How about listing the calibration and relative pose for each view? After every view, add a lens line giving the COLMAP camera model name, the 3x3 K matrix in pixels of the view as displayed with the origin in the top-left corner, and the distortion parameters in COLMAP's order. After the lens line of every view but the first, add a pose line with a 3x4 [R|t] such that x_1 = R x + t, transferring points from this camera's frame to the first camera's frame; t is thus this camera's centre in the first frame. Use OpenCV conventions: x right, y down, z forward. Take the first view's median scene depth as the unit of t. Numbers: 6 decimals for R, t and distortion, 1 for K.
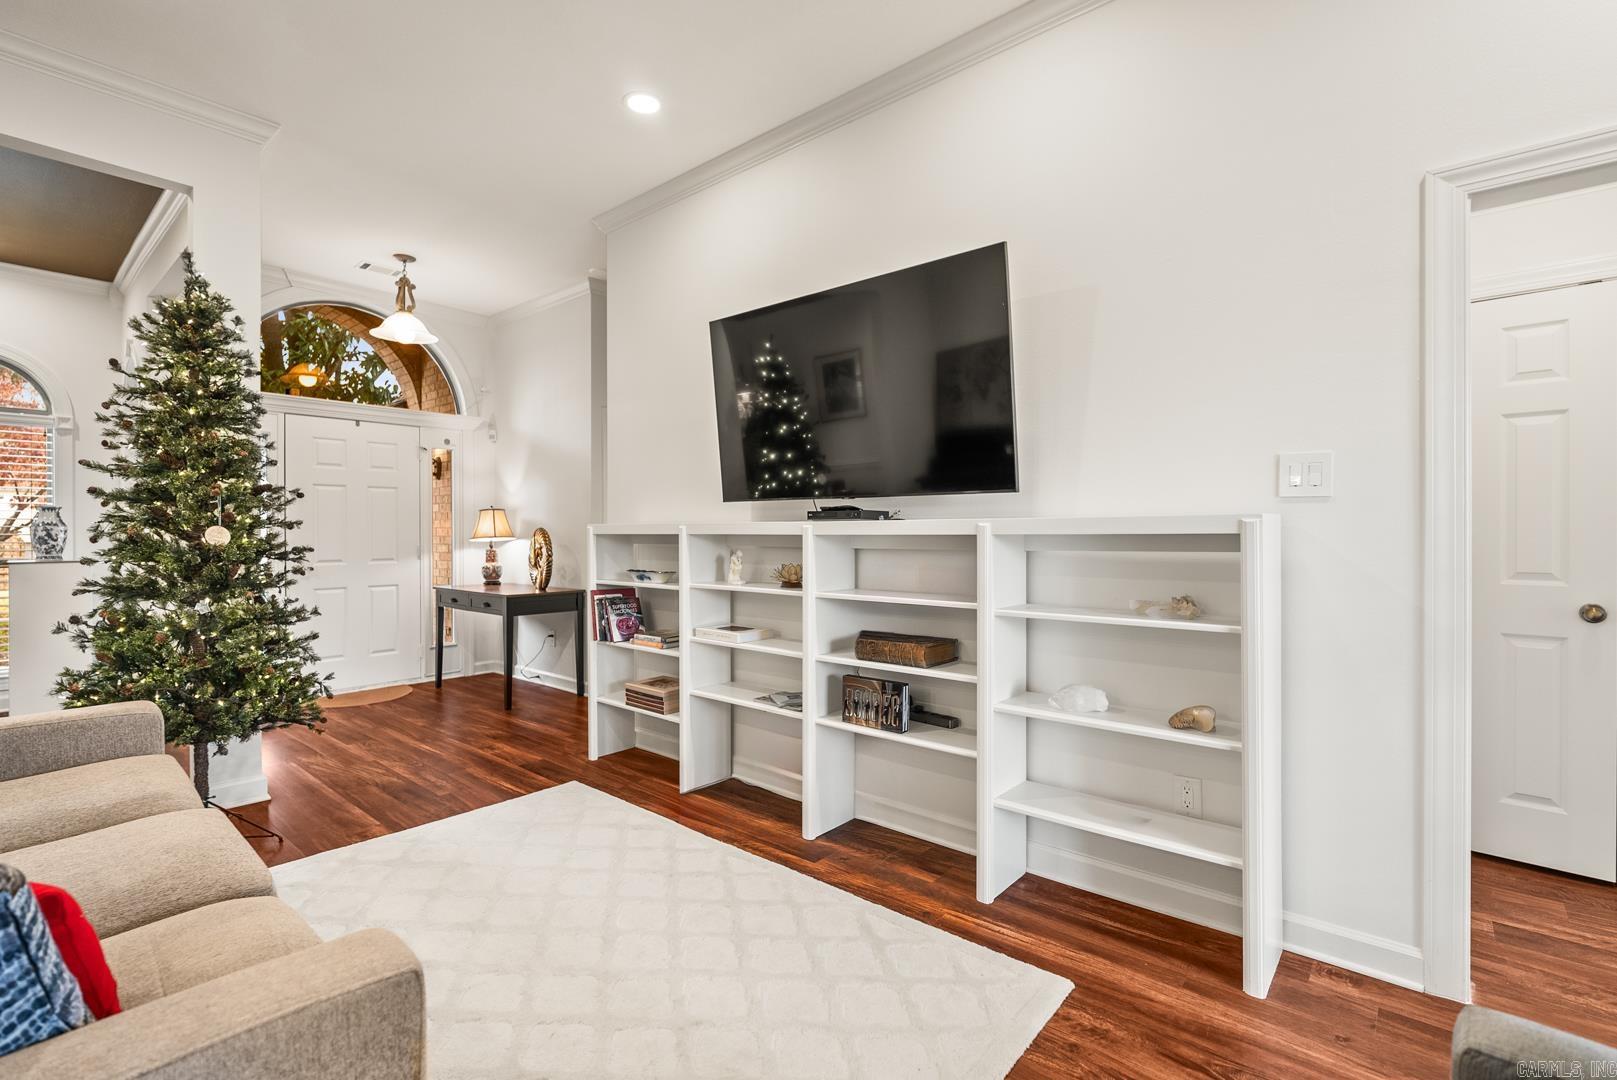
lens RADIAL K [[735.1, 0, 803.8], [0, 735.1, 531.3], [0, 0, 1]] dist [-0.008239, 0.001518]
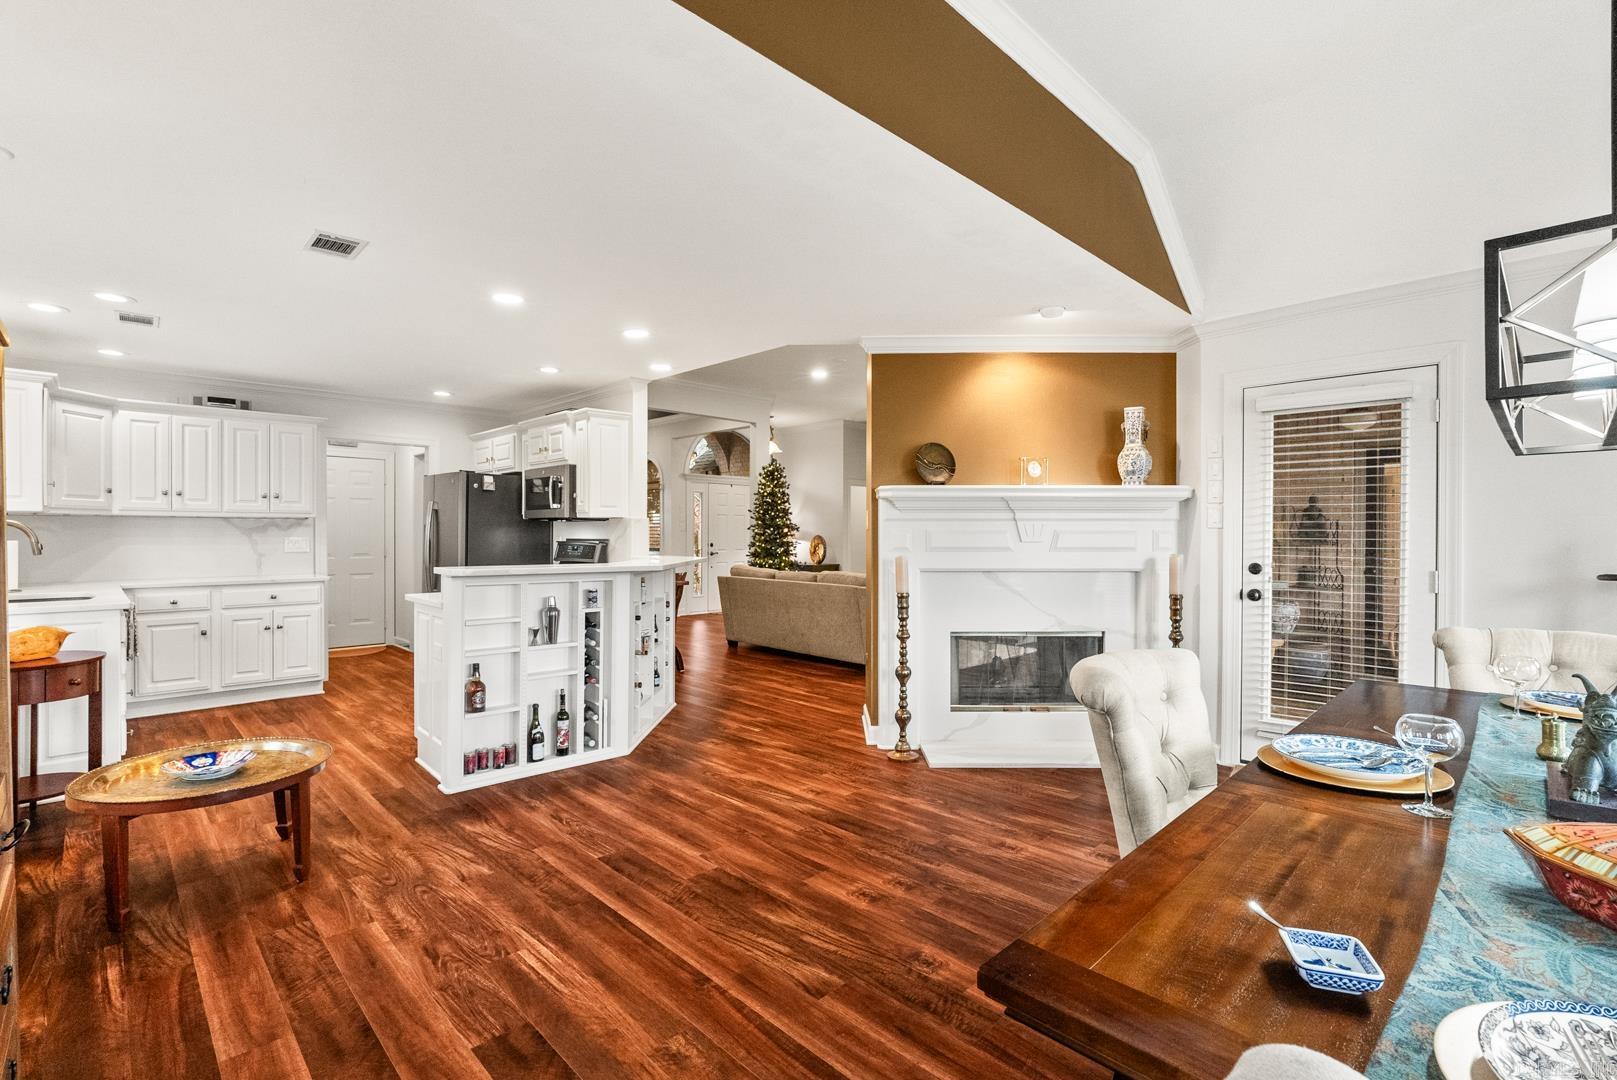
lens RADIAL K [[735.1, 0, 805.8], [0, 735.1, 537.7], [0, 0, 1]] dist [-0.008239, 0.001518]
pose [[0.995940, 0.007458, -0.089714, -0.332463], [-0.006886, 0.999954, 0.006683, -0.018497], [0.089760, -0.006038, 0.995945, -1.868936]]
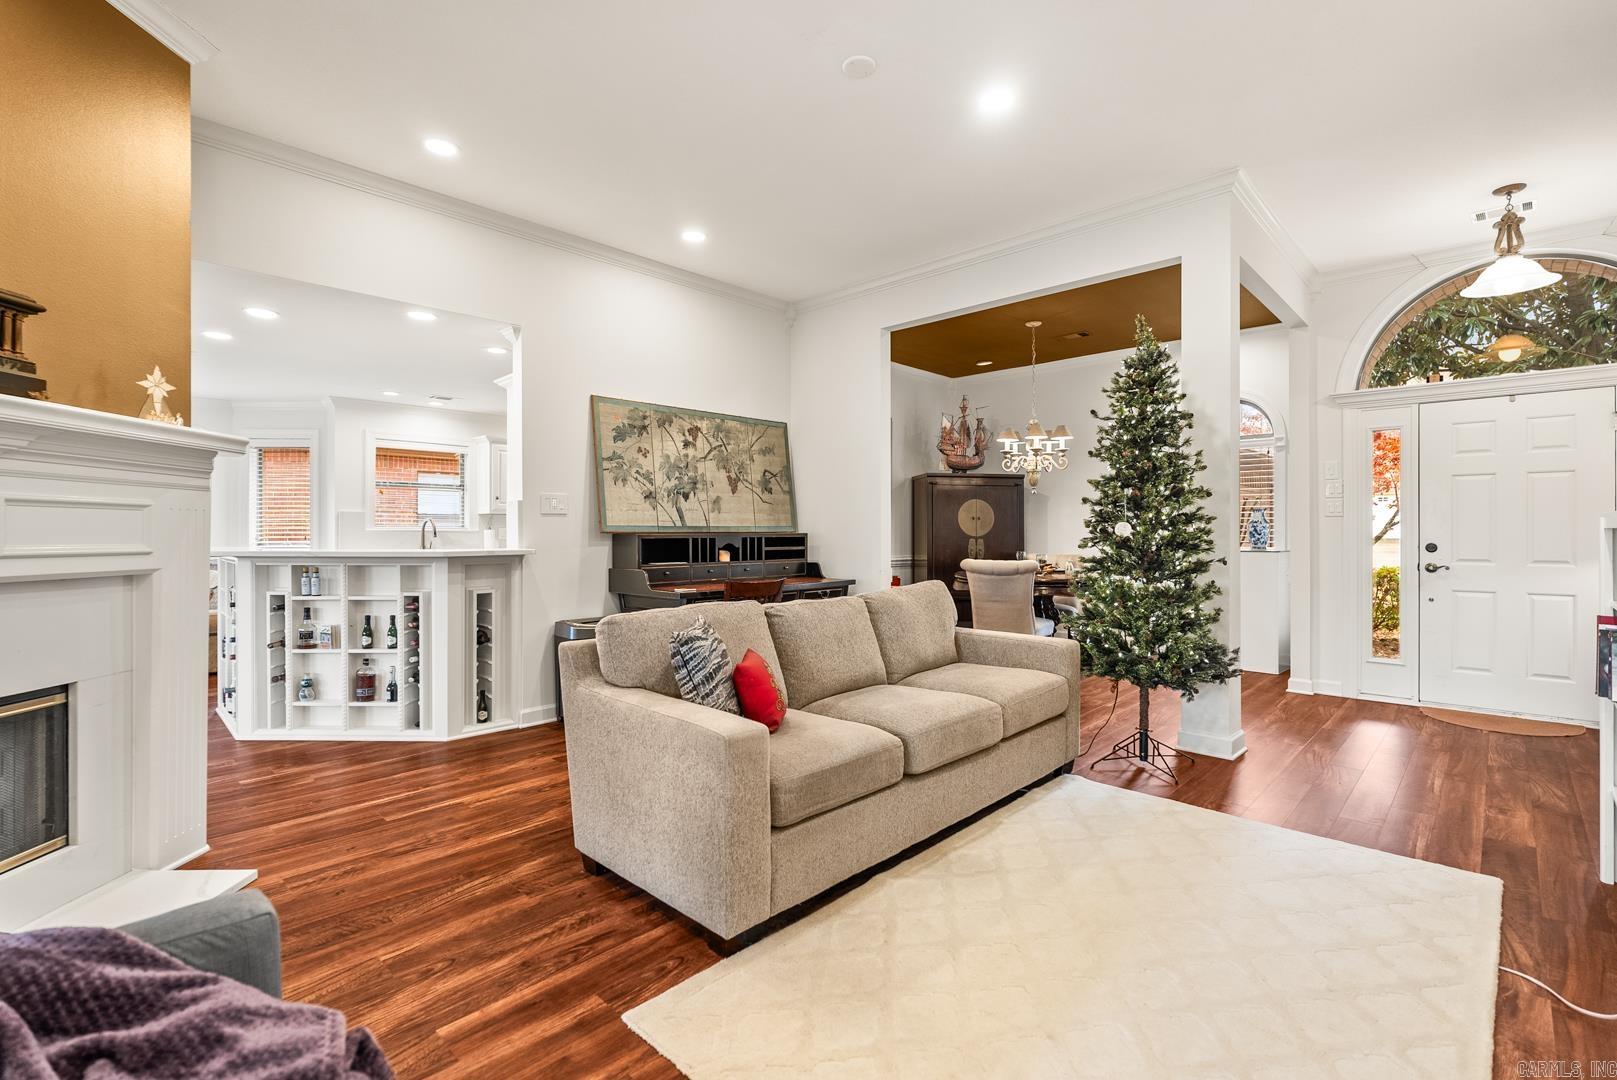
lens RADIAL K [[735.1, 0, 809.4], [0, 735.1, 529.2], [0, 0, 1]] dist [-0.008239, 0.001518]
pose [[-0.050354, -0.000021, -0.998731, 0.444454], [0.000262, 1.000000, -0.000034, 0.004503], [0.998731, -0.000263, -0.050354, 0.393590]]
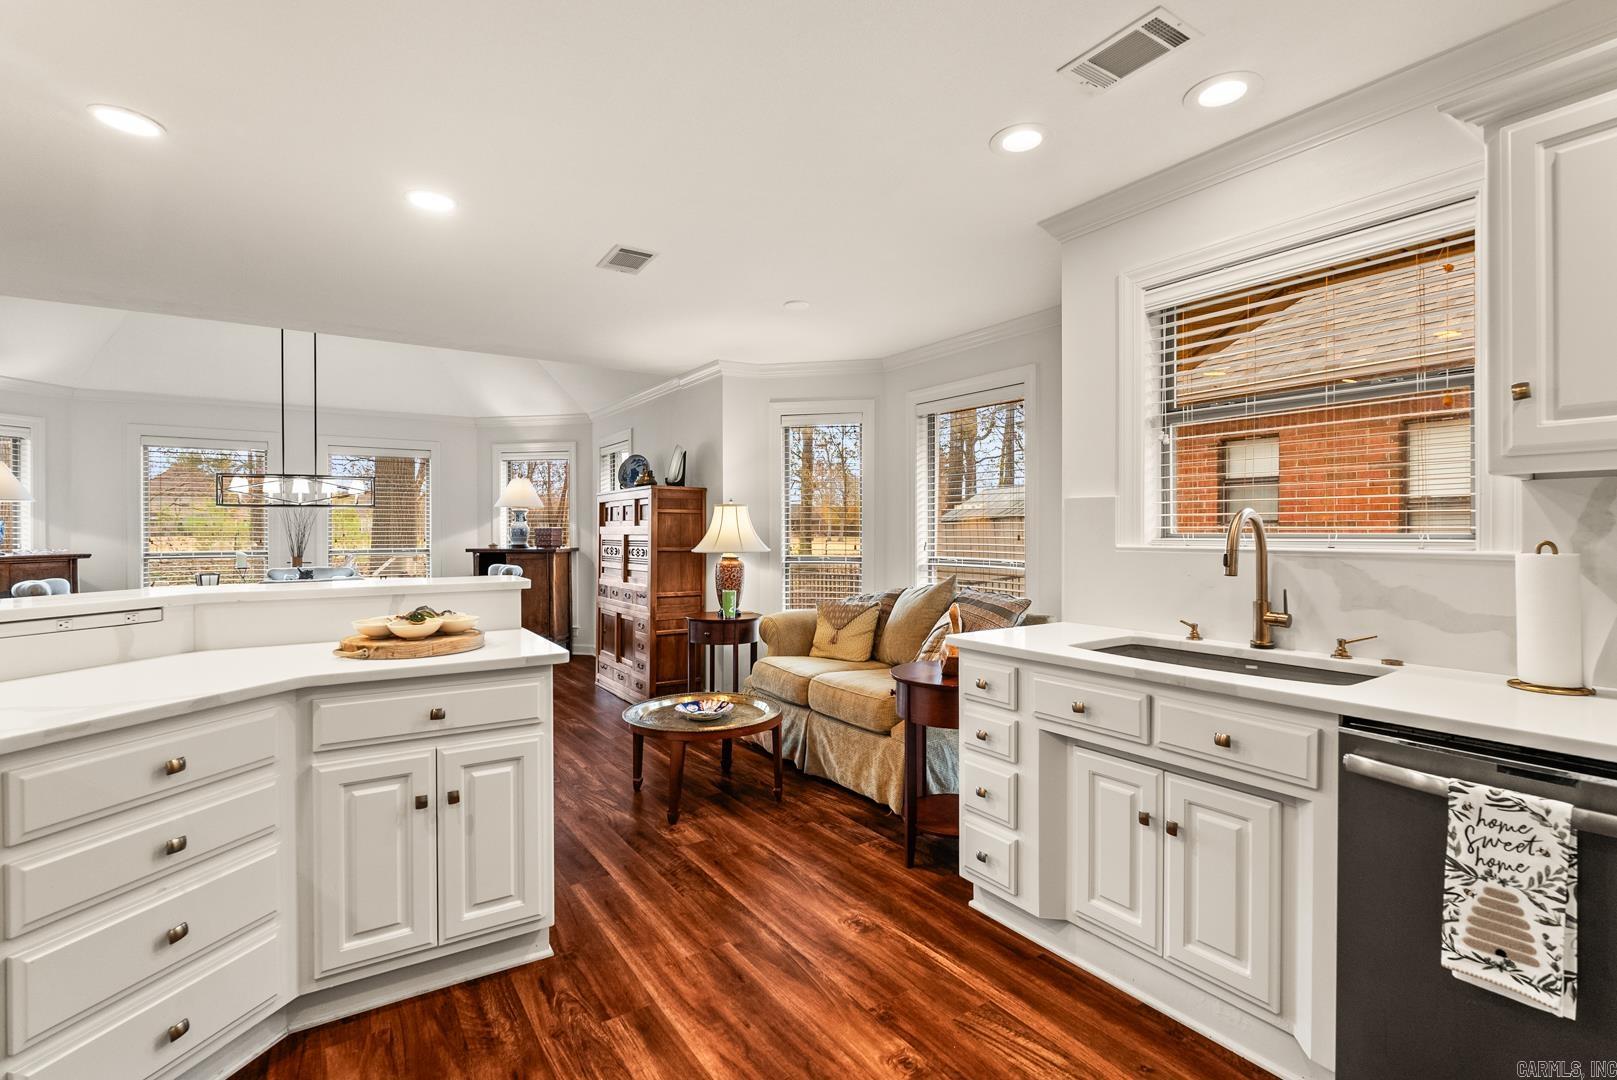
lens RADIAL K [[735.1, 0, 804.4], [0, 735.1, 528.4], [0, 0, 1]] dist [-0.008239, 0.001518]
pose [[-0.964289, 0.005583, 0.264794, -1.487599], [0.005418, 0.999984, -0.001355, -0.015146], [-0.264797, 0.000128, -0.964304, -0.128221]]
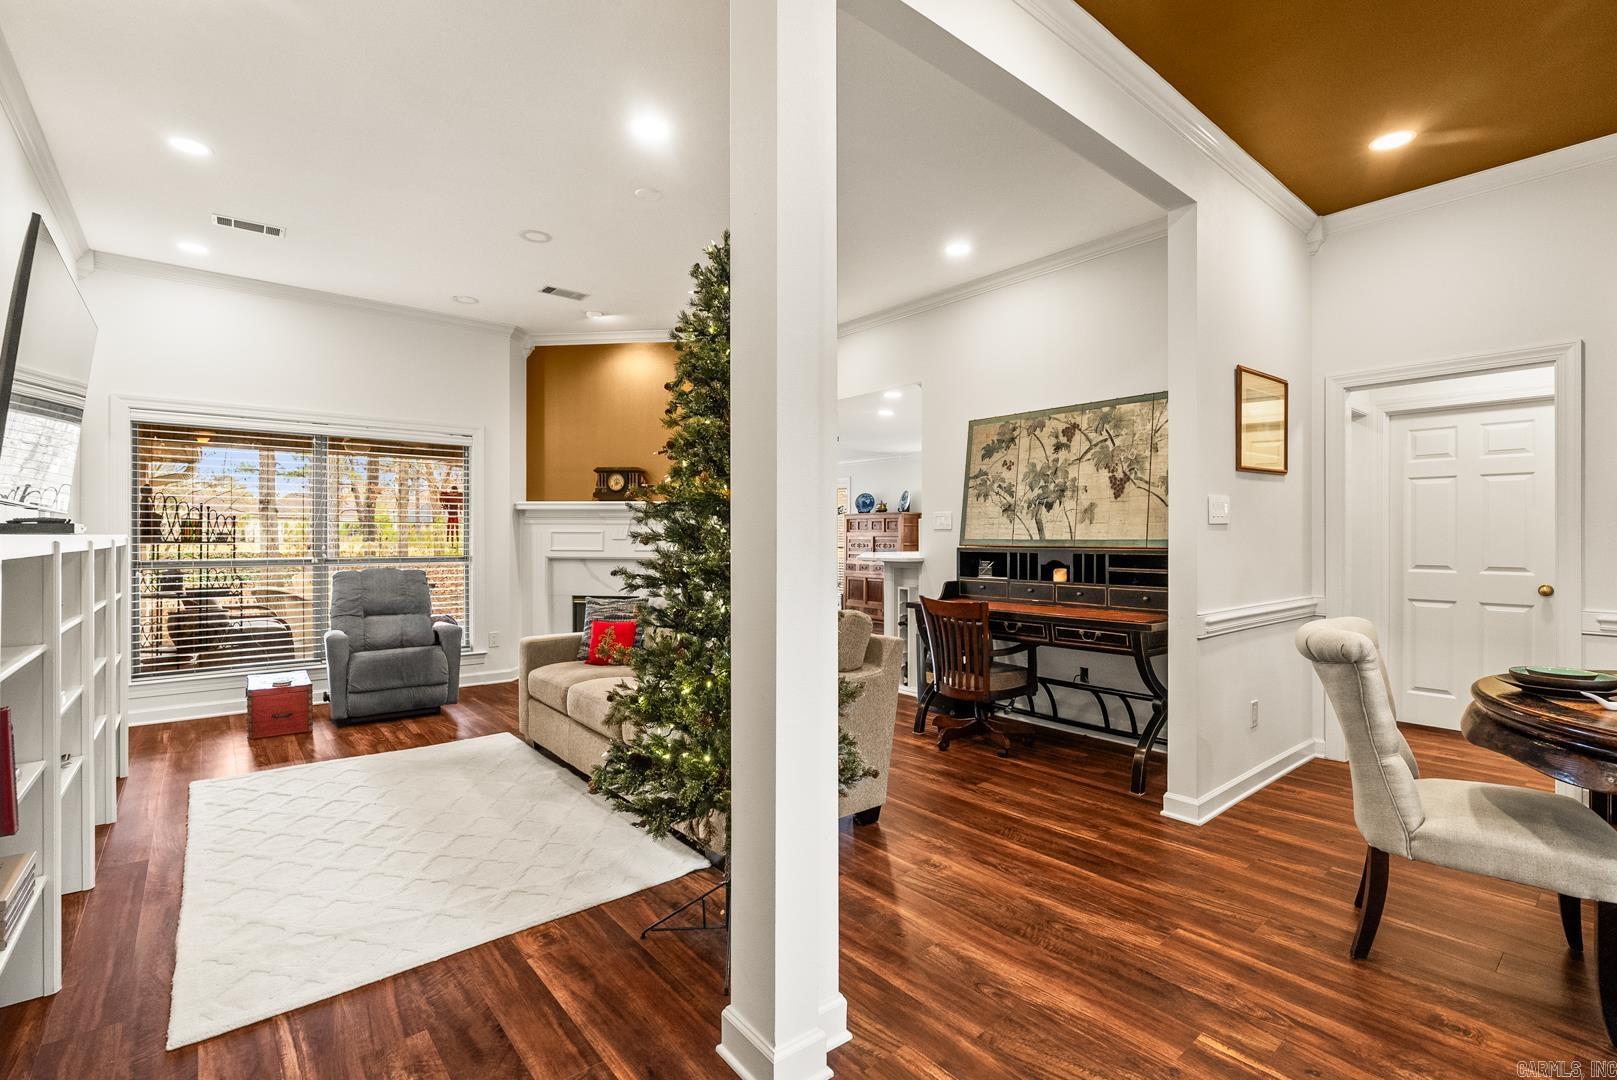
lens RADIAL K [[735.1, 0, 816.3], [0, 735.1, 537.0], [0, 0, 1]] dist [-0.008239, 0.001518]
pose [[-0.988007, 0.002126, 0.154392, -0.880226], [0.002489, 0.999995, 0.002159, -0.011046], [-0.154387, 0.002517, -0.988007, 1.509901]]
